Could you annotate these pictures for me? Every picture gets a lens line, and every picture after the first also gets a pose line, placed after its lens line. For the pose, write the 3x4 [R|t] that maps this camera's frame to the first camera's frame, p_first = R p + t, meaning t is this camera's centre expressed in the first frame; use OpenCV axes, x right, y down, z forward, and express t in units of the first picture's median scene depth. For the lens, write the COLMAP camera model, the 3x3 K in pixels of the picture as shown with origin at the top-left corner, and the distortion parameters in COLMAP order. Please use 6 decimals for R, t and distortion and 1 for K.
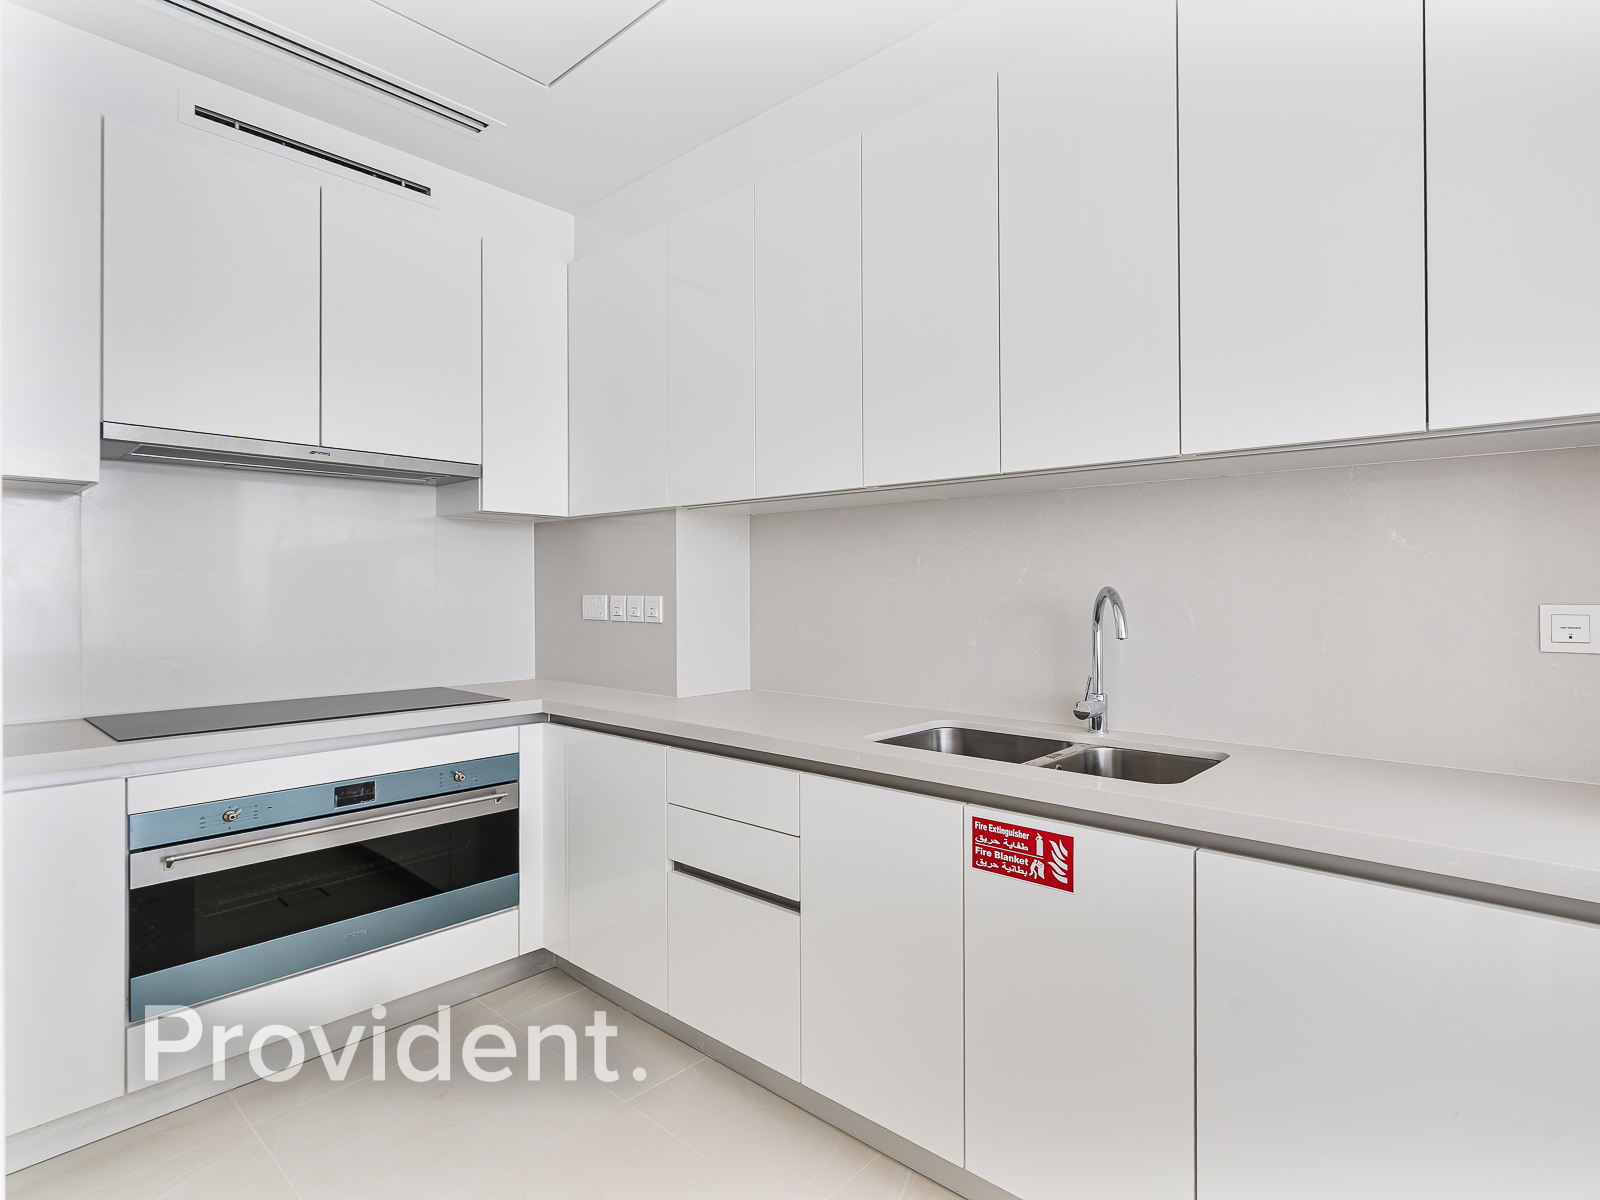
lens RADIAL K [[809.0, 0, 800.0], [0, 809.0, 600.0], [0, 0, 1]] dist [-0.005999, 0.000881]
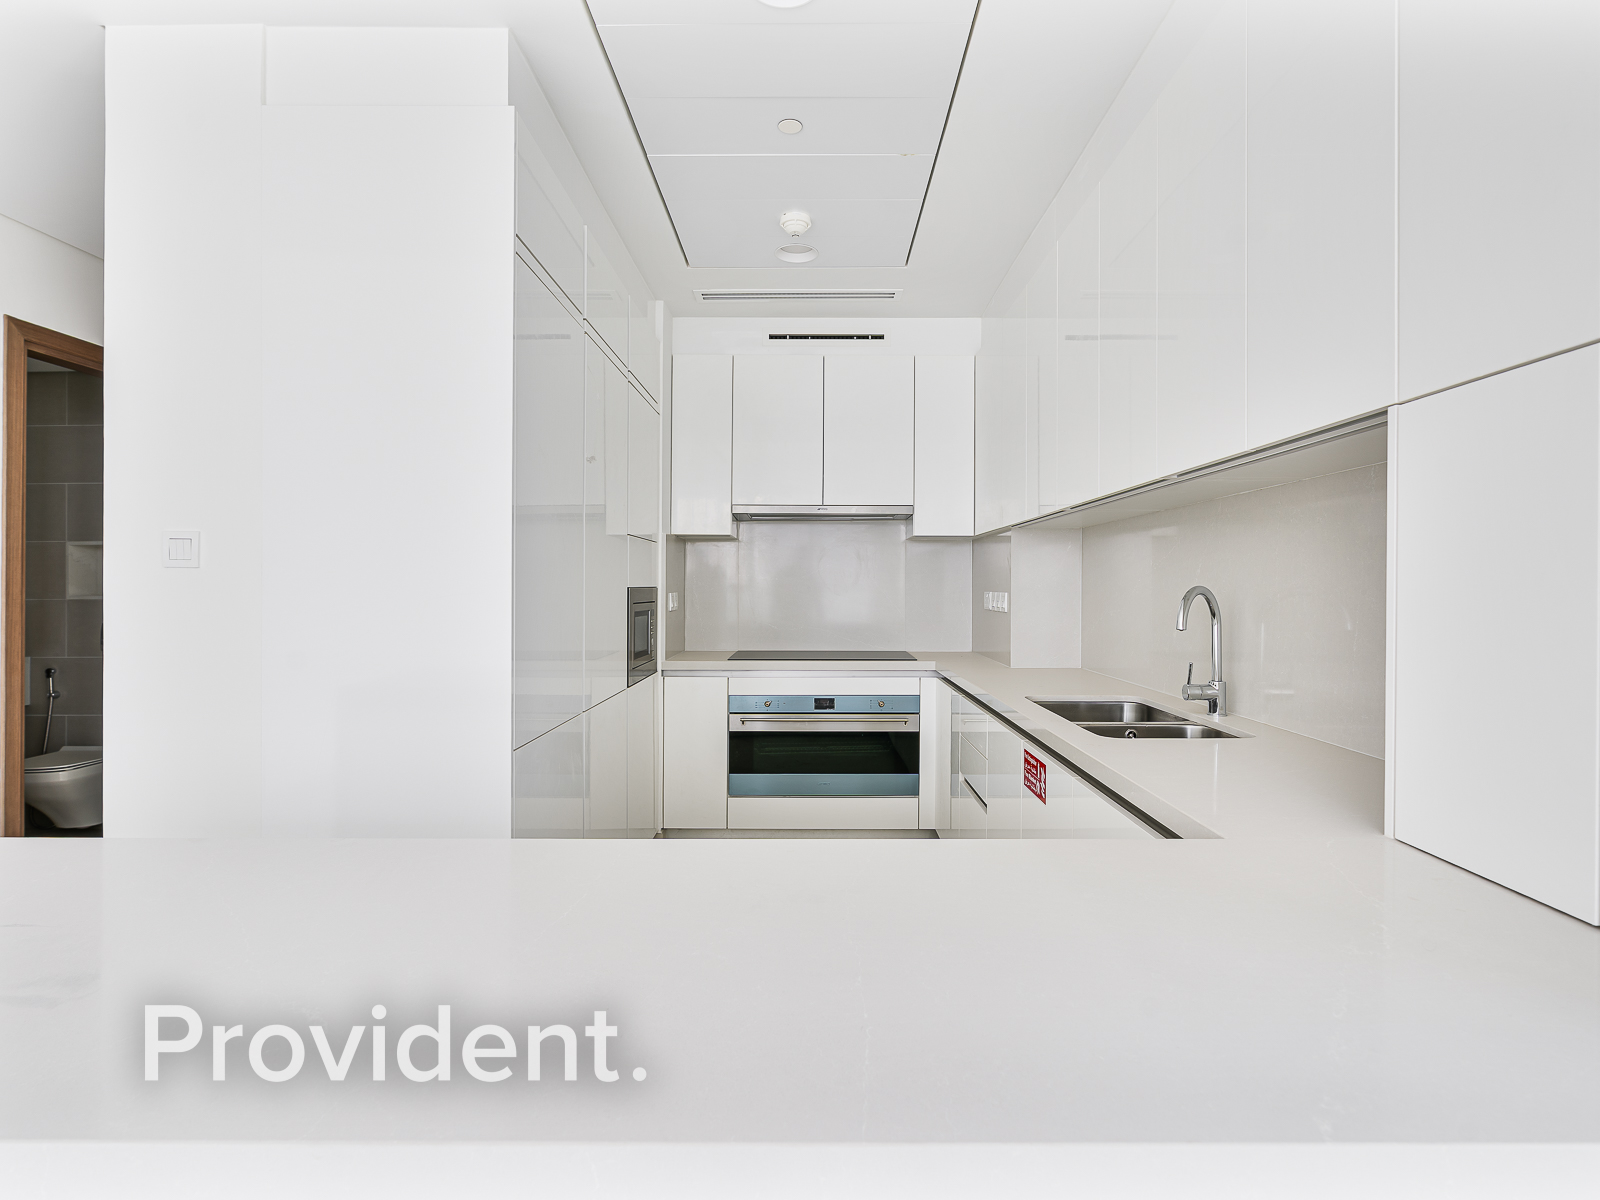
lens RADIAL K [[809.0, 0, 800.0], [0, 809.0, 600.0], [0, 0, 1]] dist [-0.005999, 0.000881]
pose [[0.626696, 0.014312, -0.779132, 0.774250], [-0.011523, 0.999892, 0.009098, -0.000354], [0.779178, 0.003276, 0.626794, -0.142884]]
